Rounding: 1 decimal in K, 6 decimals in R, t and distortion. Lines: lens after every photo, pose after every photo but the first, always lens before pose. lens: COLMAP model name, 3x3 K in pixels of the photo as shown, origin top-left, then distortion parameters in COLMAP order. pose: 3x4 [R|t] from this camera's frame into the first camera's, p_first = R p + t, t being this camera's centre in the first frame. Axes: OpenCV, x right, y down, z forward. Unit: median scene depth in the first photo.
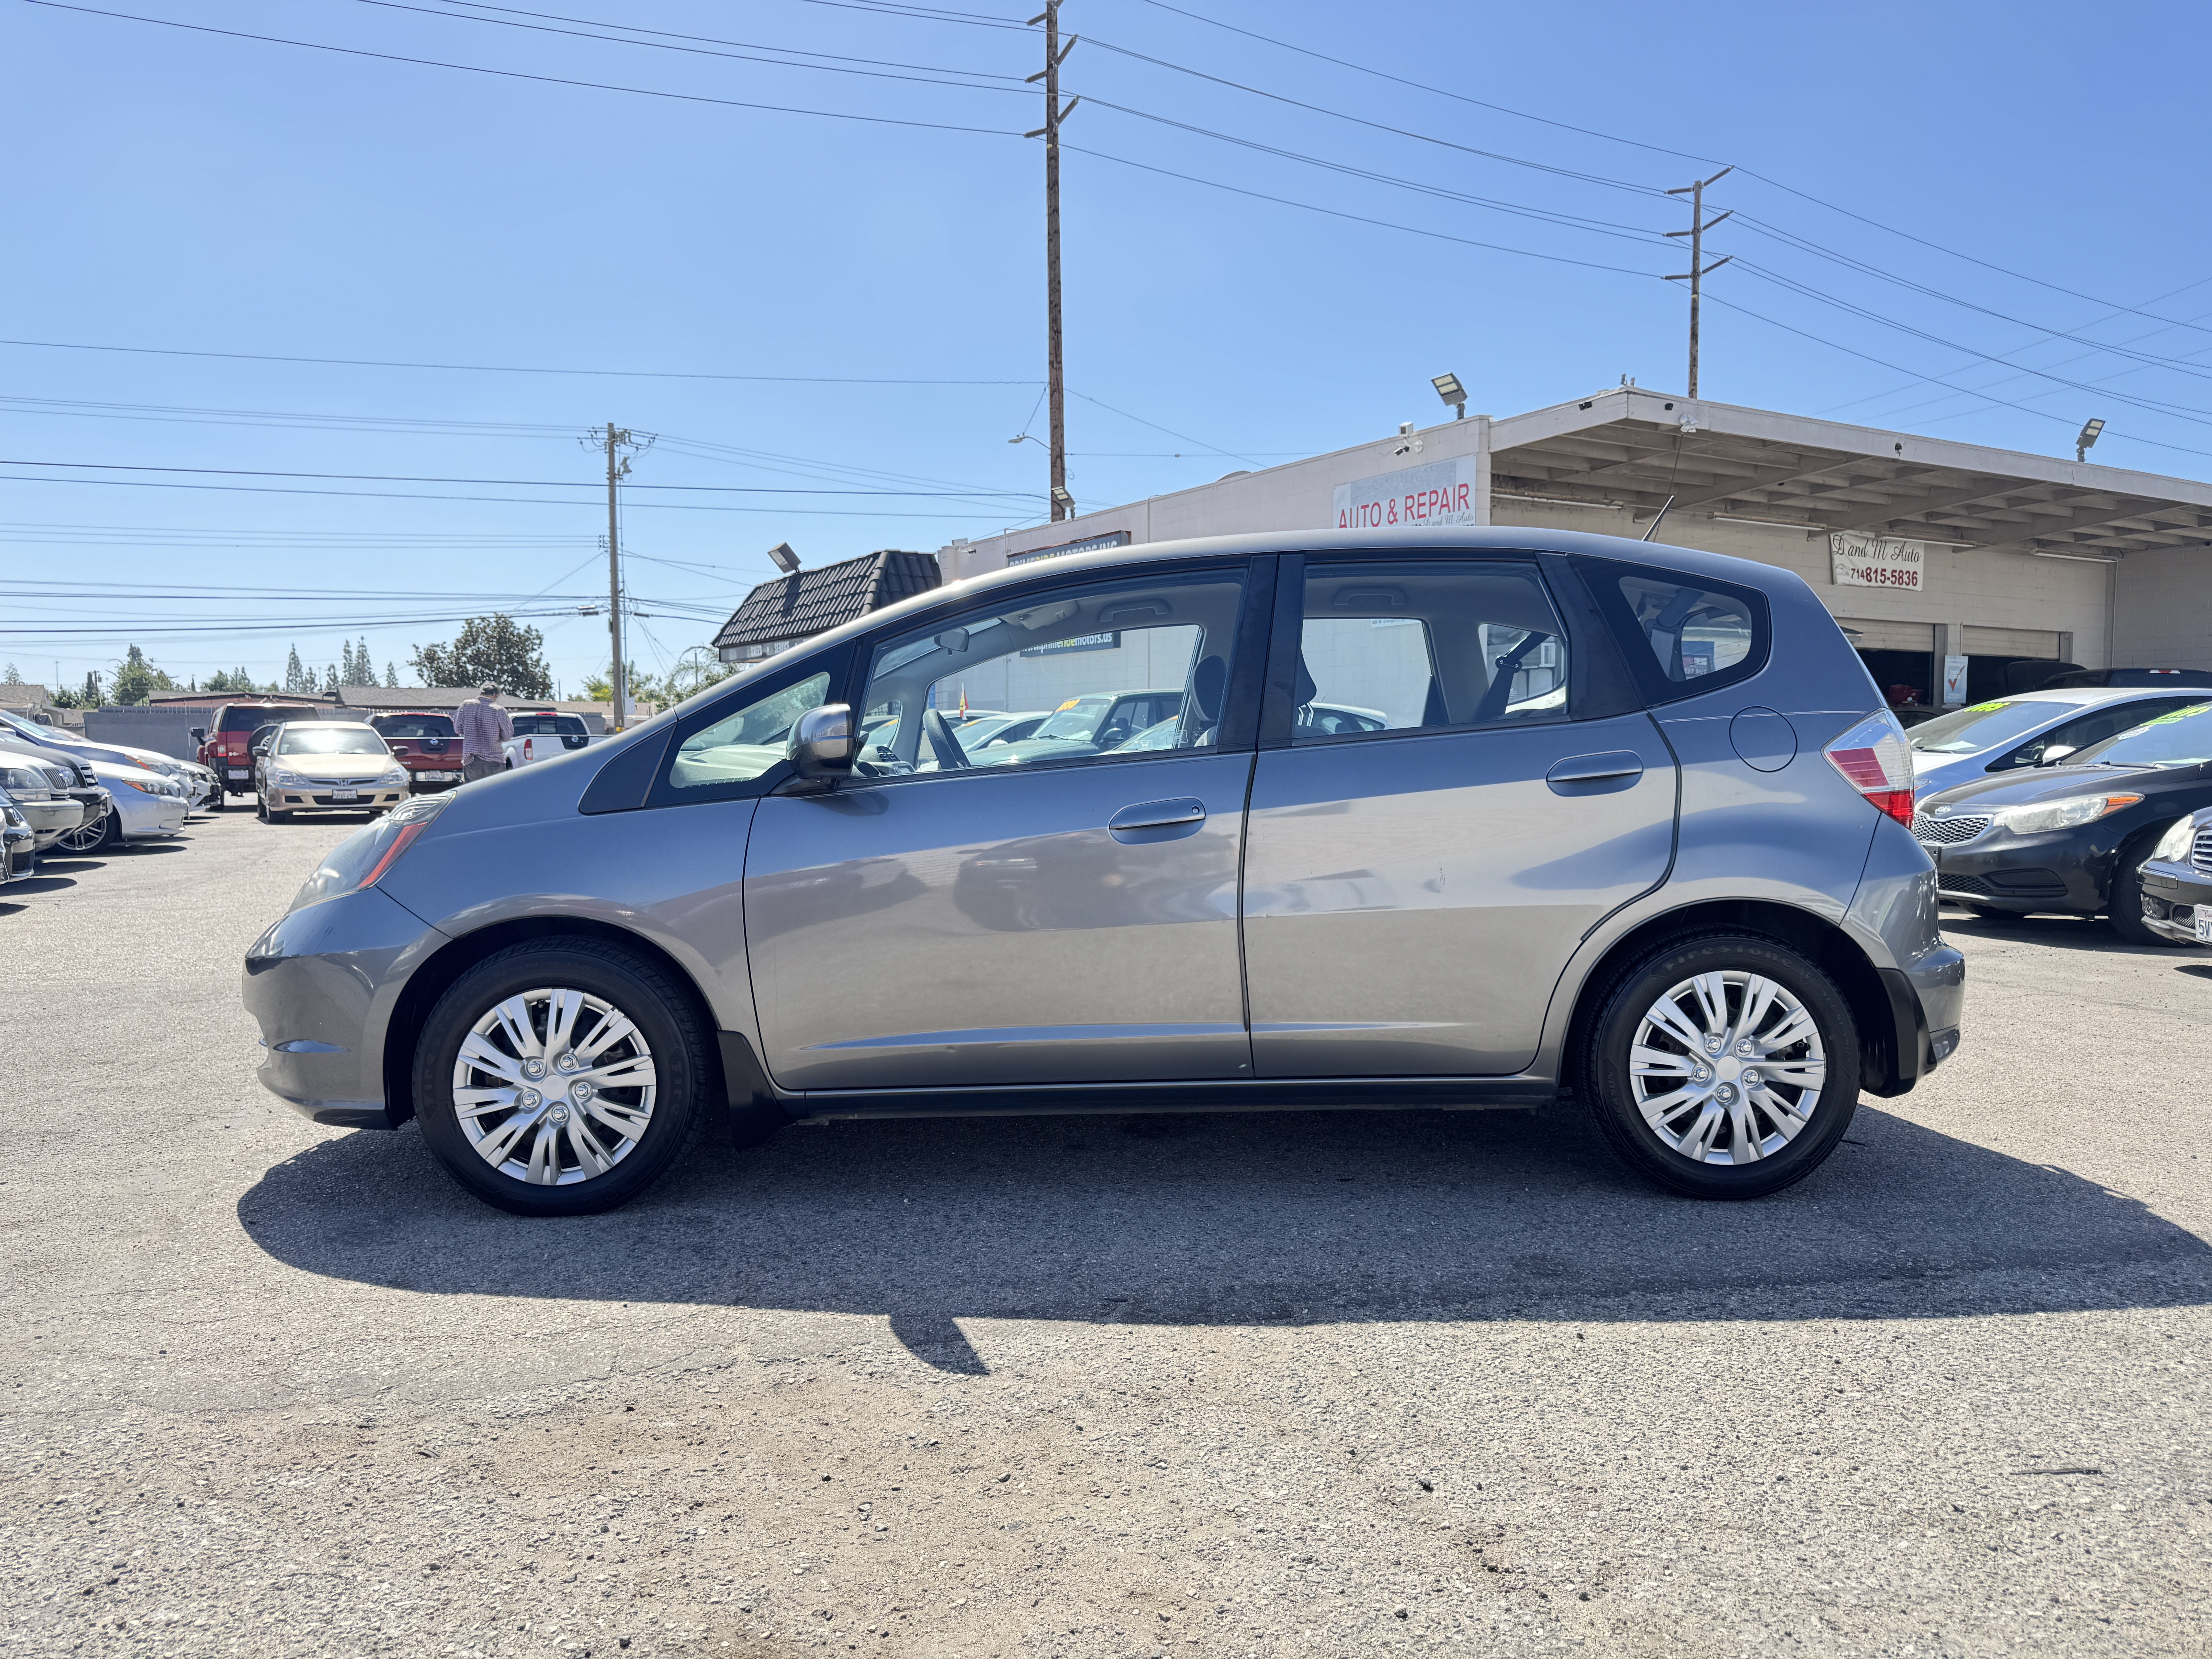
lens RADIAL K [[1562.6, 0, 1110.8], [0, 1562.6, 833.3], [0, 0, 1]] dist [0.031447, -0.040698]
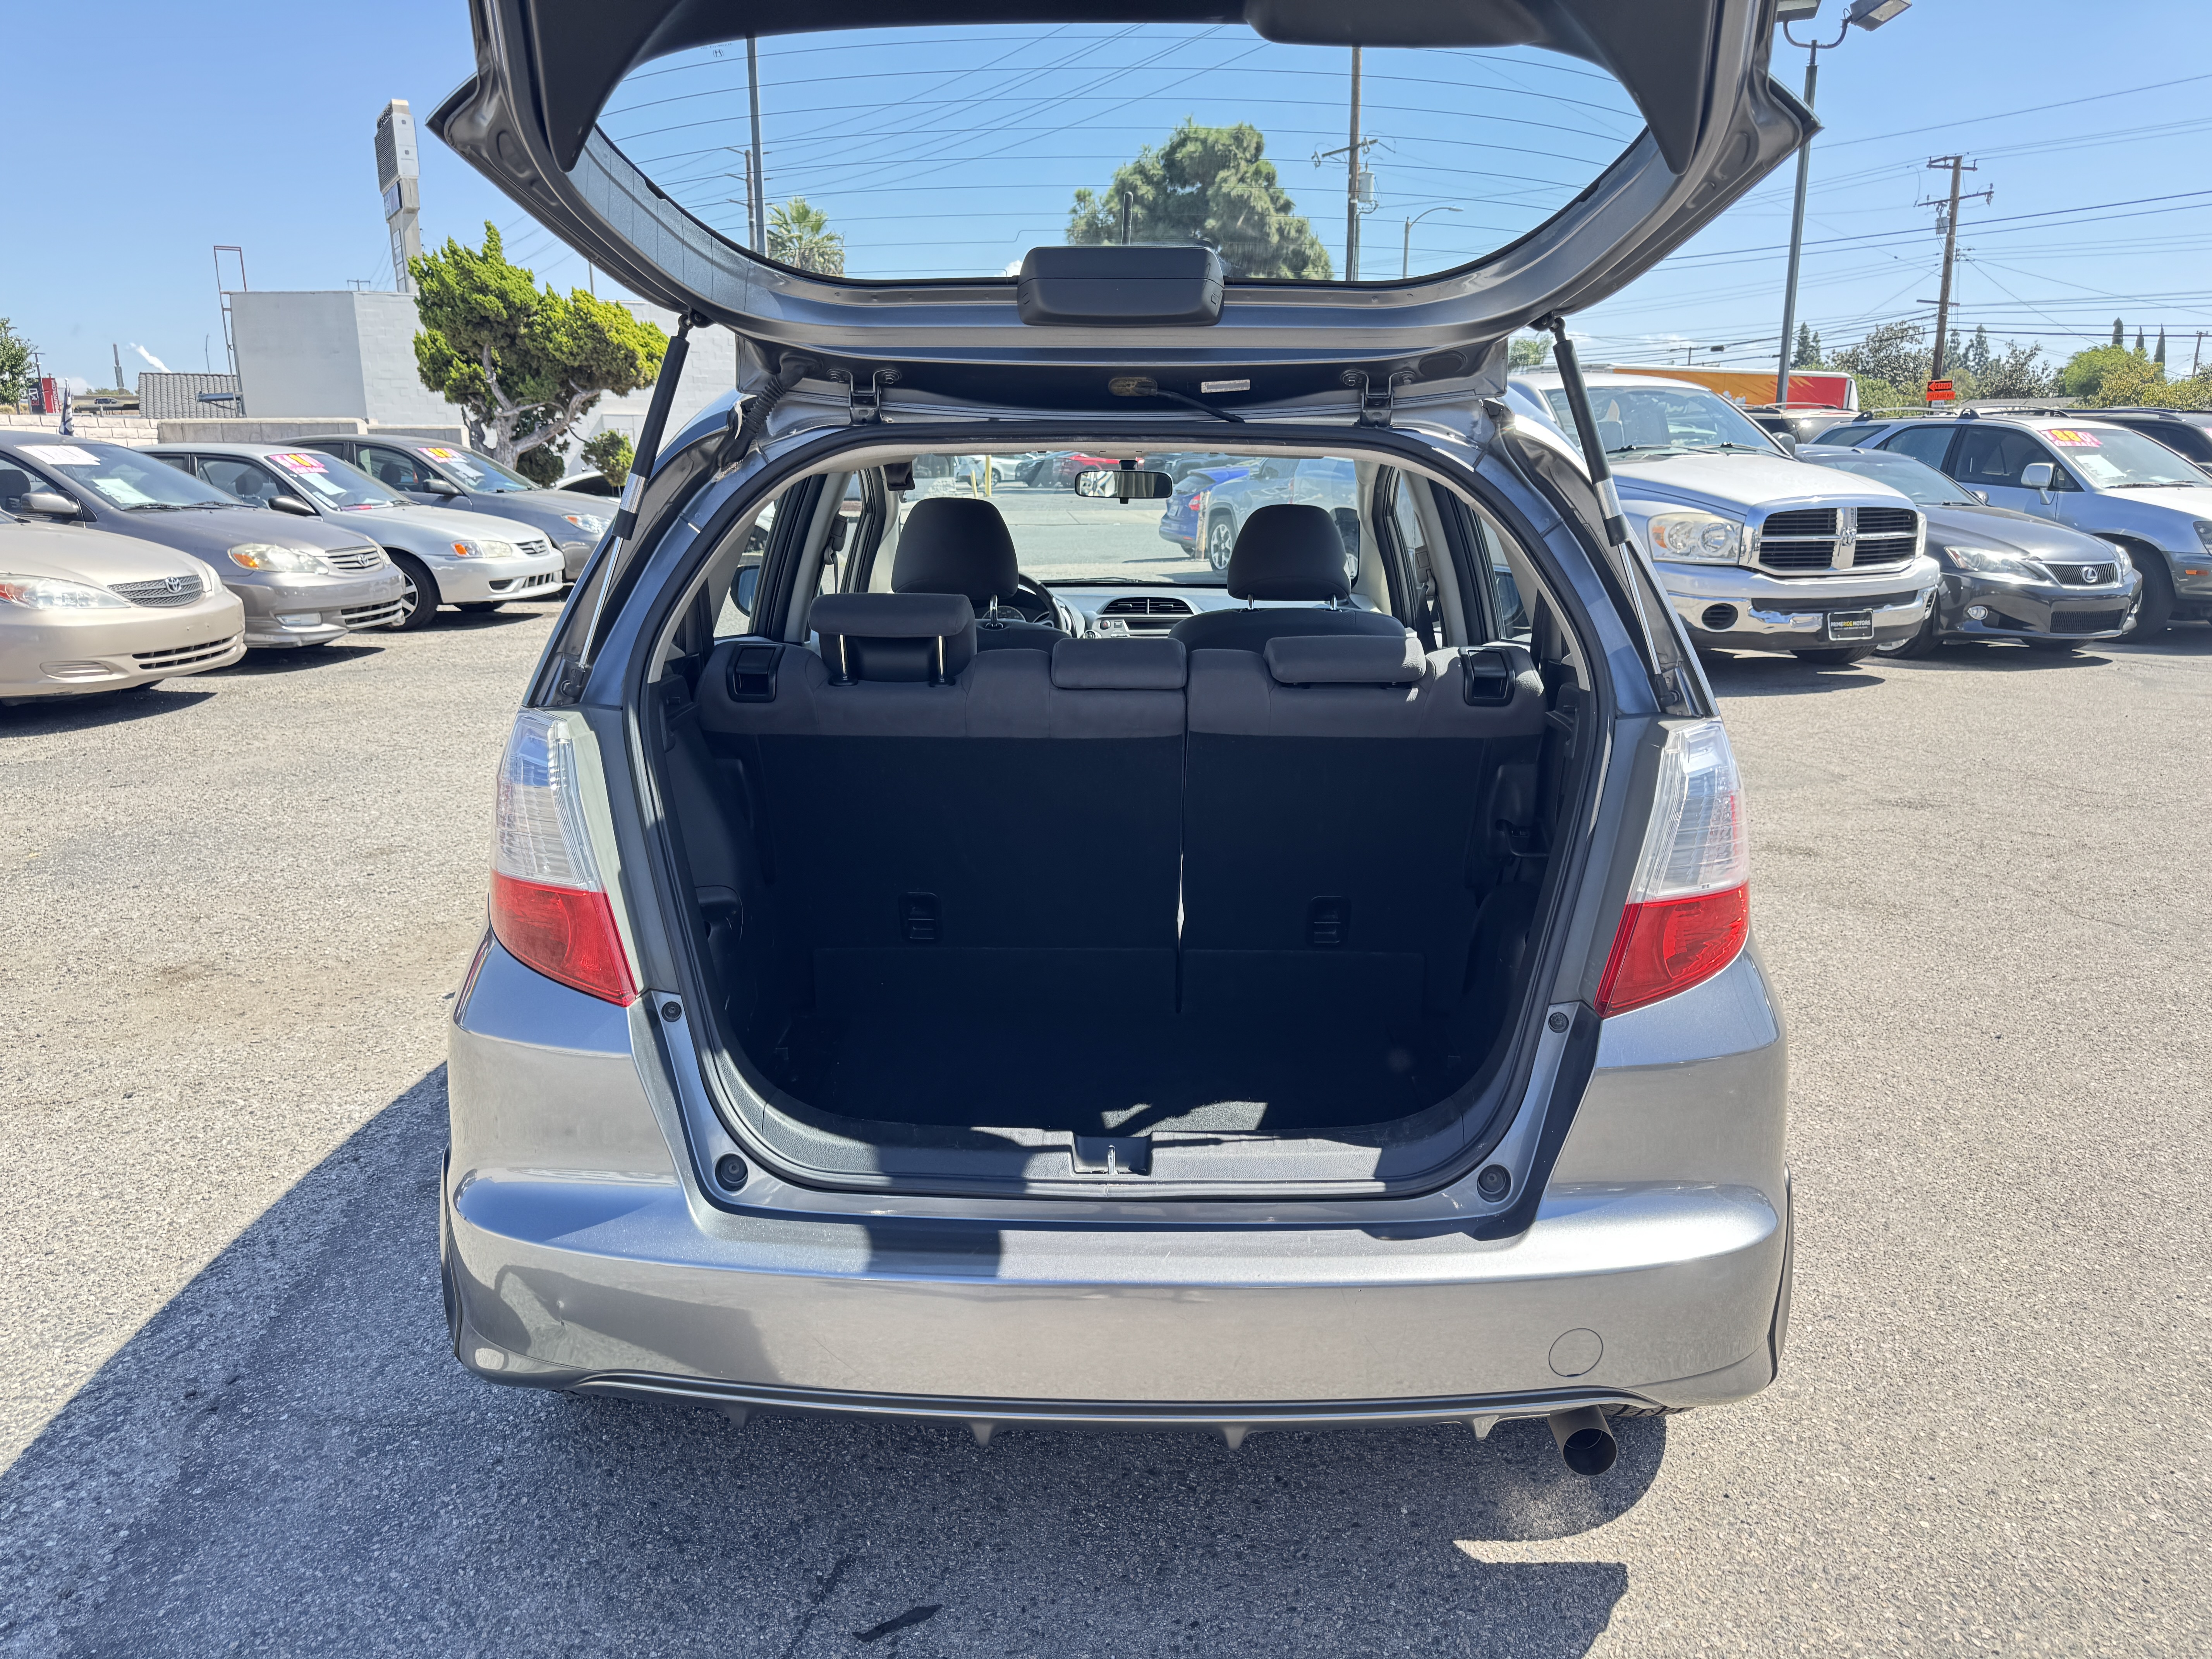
lens RADIAL K [[1562.6, 0, 1104.0], [0, 1562.6, 831.1], [0, 0, 1]] dist [0.031447, -0.040698]
pose [[-0.048444, 0.234372, -0.970939, 1.018747], [-0.049789, 0.970305, 0.236703, -0.173410], [0.997584, 0.059809, -0.035337, 1.249329]]
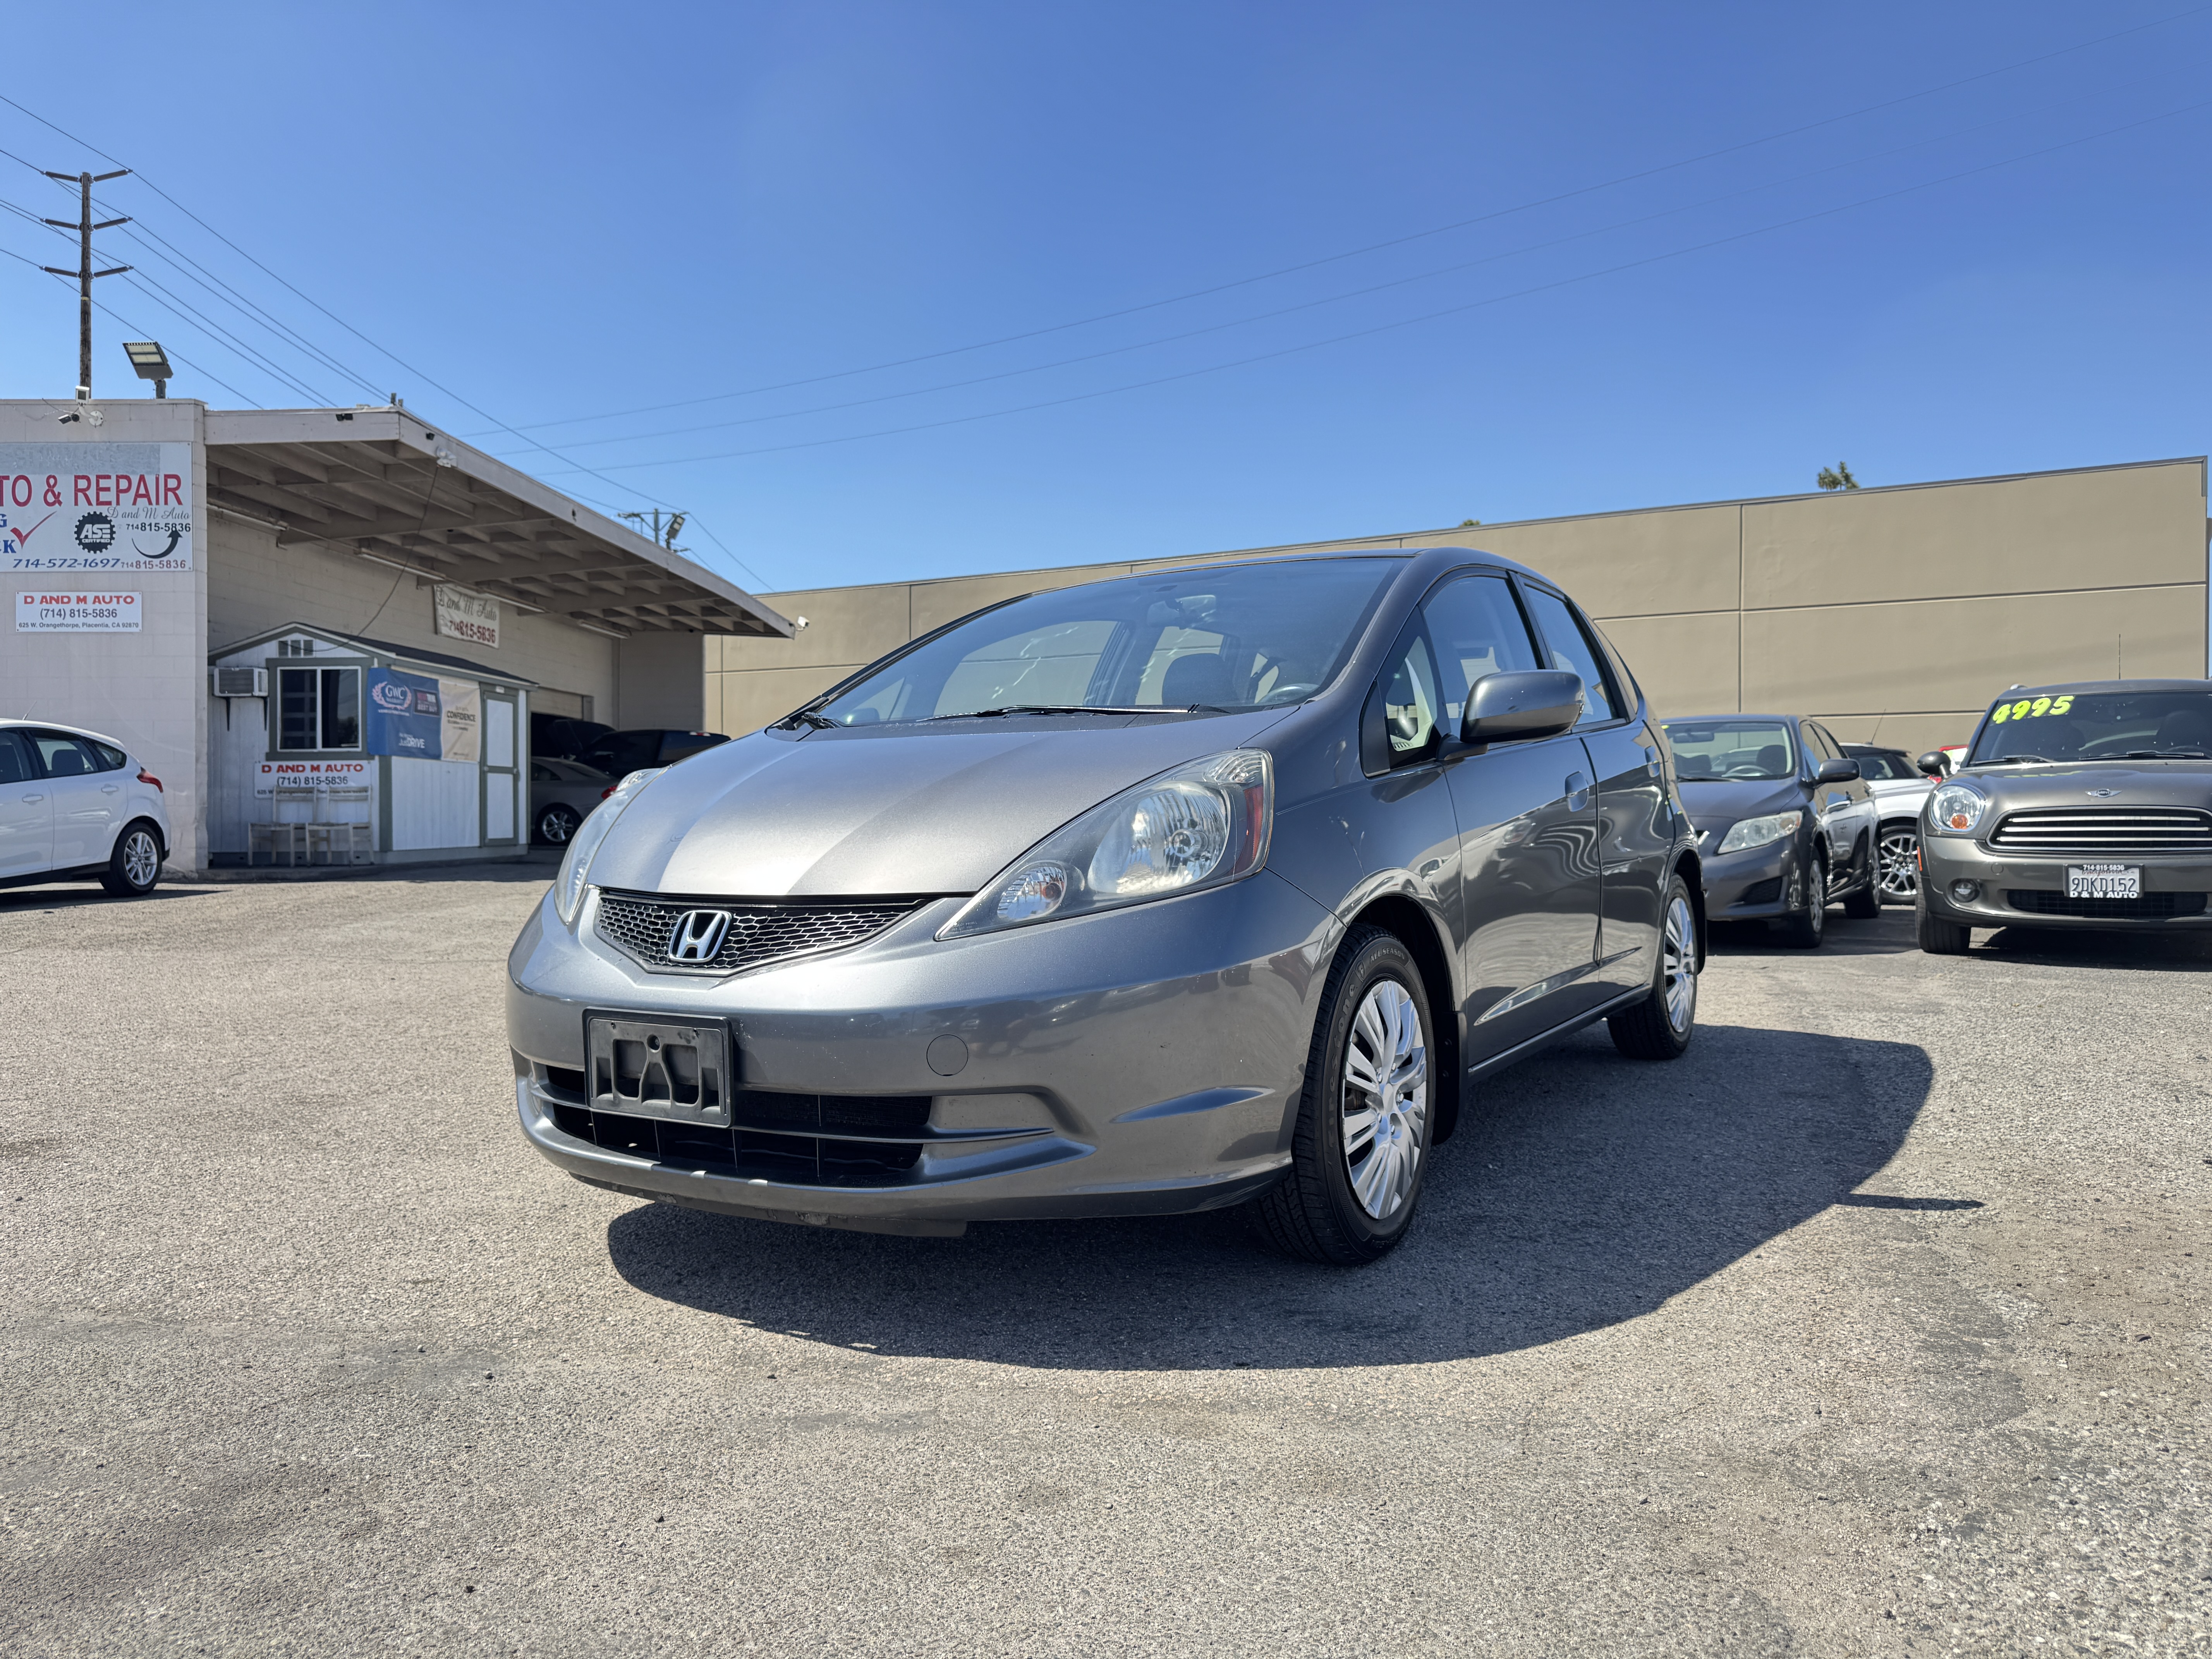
lens RADIAL K [[1562.6, 0, 1119.2], [0, 1562.6, 800.1], [0, 0, 1]] dist [0.031447, -0.040698]
pose [[0.540314, 0.007373, 0.841431, -1.112348], [0.042385, 0.998454, -0.035965, 0.025850], [-0.840395, 0.055096, 0.539166, 0.643960]]
